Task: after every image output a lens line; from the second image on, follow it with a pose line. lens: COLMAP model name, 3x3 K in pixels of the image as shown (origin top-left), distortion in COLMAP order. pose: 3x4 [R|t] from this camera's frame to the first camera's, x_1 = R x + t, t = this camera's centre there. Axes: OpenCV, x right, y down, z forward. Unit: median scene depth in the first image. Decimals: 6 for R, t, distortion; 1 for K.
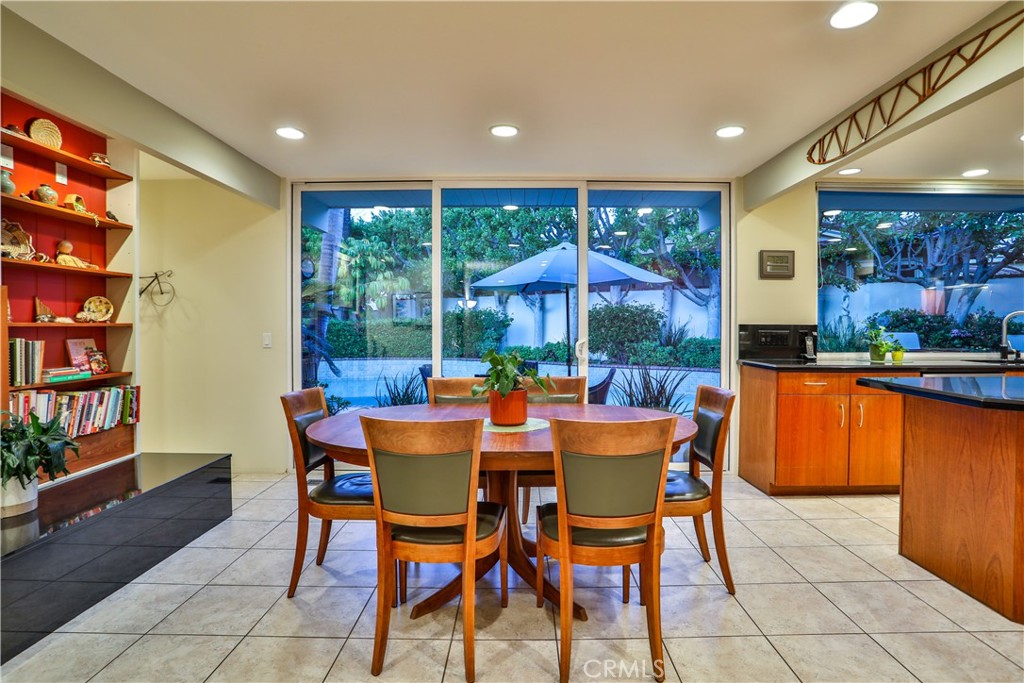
lens RADIAL K [[527.7, 0, 516.4], [0, 527.7, 334.5], [0, 0, 1]] dist [-0.061134, 0.024768]
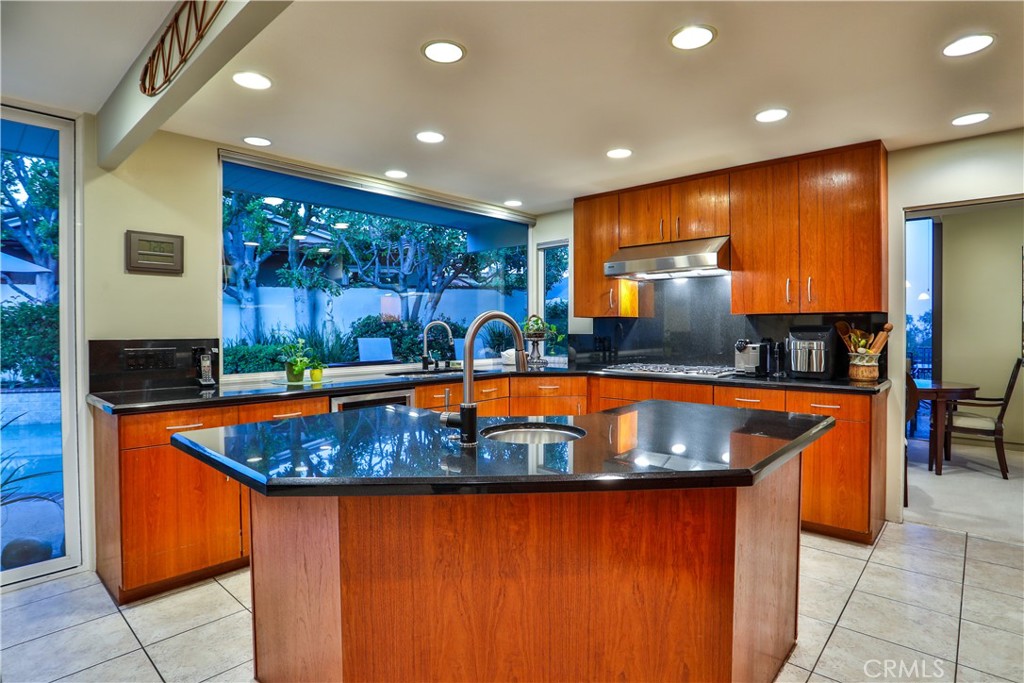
lens RADIAL K [[536.9, 0, 518.6], [0, 536.9, 334.7], [0, 0, 1]] dist [-0.066632, 0.031484]
pose [[0.668718, -0.013486, 0.743394, 0.302739], [0.015316, 0.999873, 0.004362, -0.020686], [-0.743359, 0.008468, 0.668839, 0.167368]]
